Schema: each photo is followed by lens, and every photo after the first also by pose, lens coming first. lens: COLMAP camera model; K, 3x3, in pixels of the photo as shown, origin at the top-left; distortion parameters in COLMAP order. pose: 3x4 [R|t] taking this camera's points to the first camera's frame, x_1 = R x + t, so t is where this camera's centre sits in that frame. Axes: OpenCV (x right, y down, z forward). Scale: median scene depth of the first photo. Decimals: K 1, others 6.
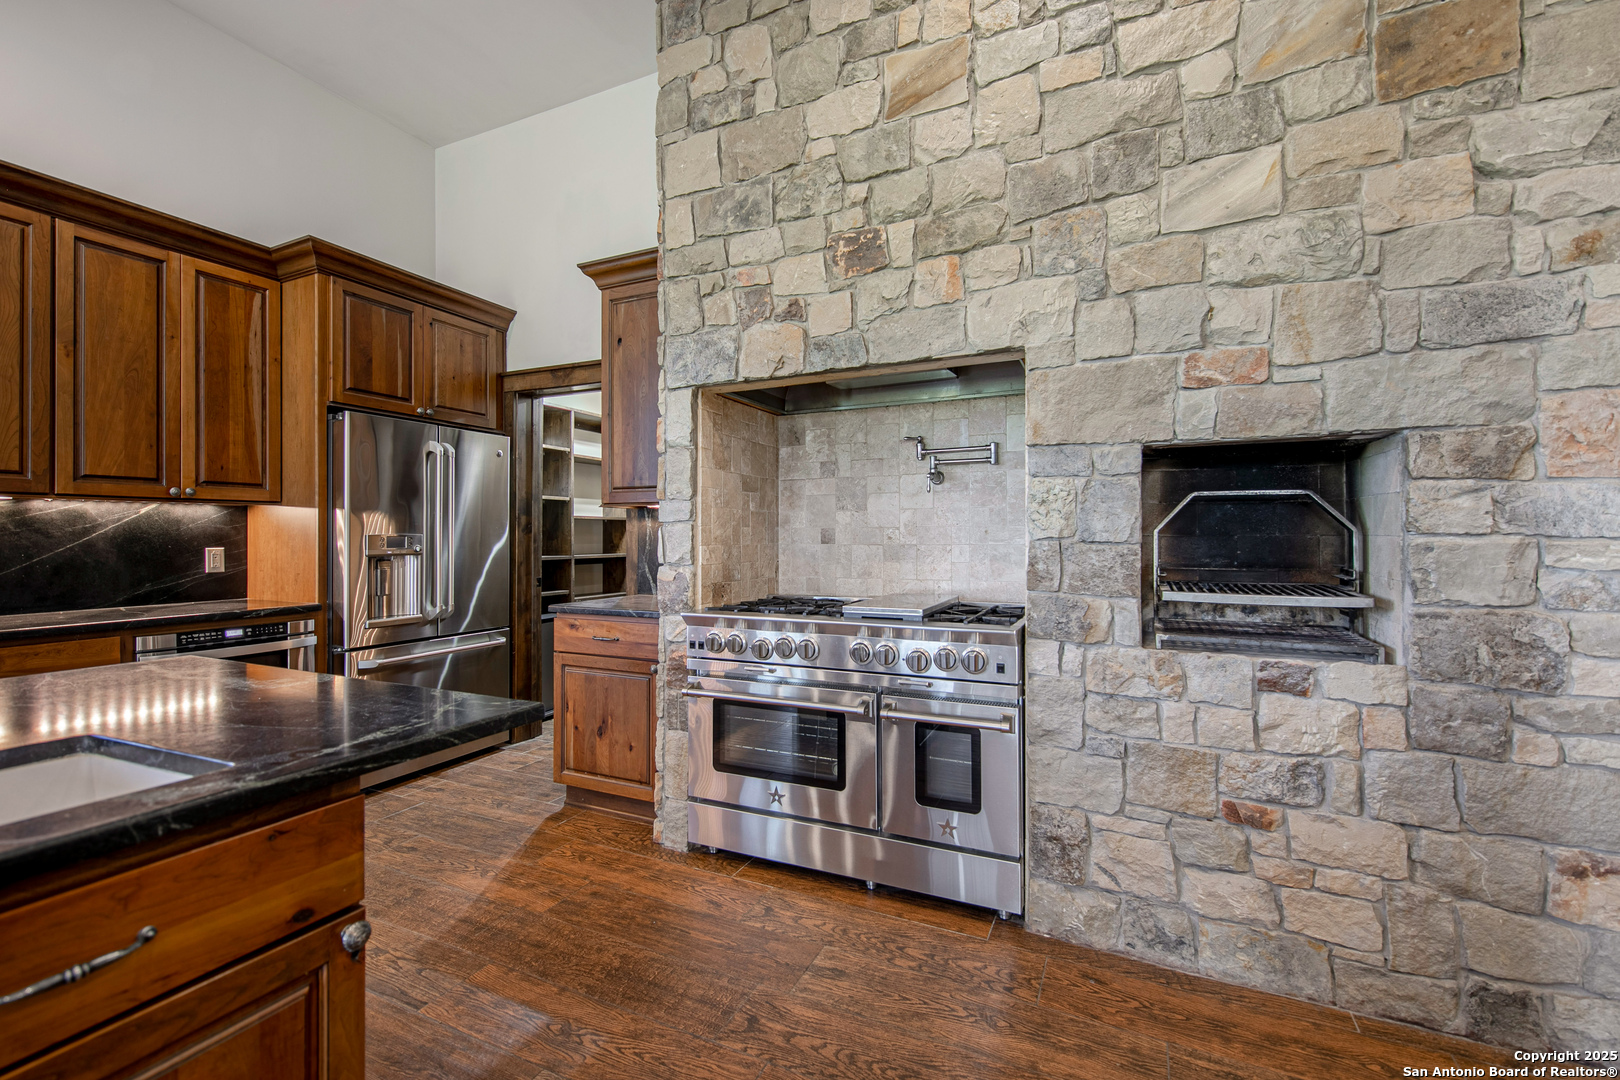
lens RADIAL K [[687.3, 0, 810.0], [0, 687.3, 540.0], [0, 0, 1]] dist [-0.000089, -0.000033]
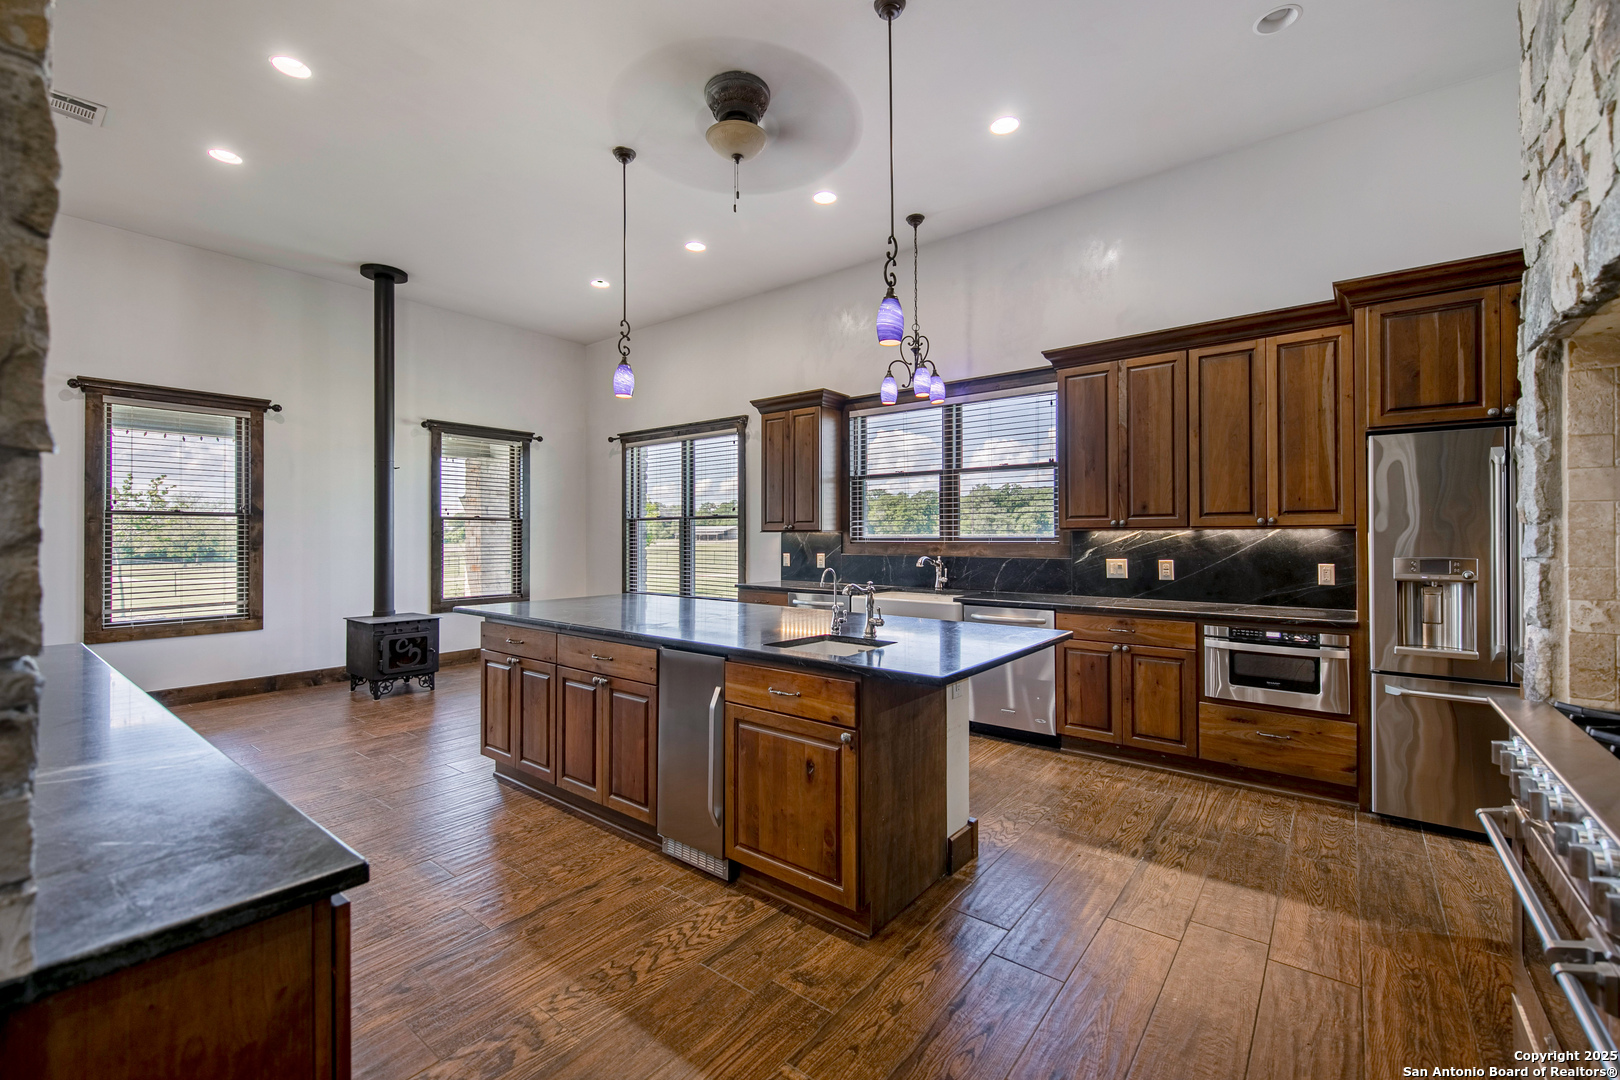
lens RADIAL K [[687.3, 0, 810.0], [0, 687.3, 540.0], [0, 0, 1]] dist [-0.000089, -0.000033]
pose [[-0.226320, 0.009726, -0.974005, 0.525731], [-0.002562, 0.999941, 0.010580, -0.043763], [0.974050, 0.004890, -0.226281, 0.437968]]
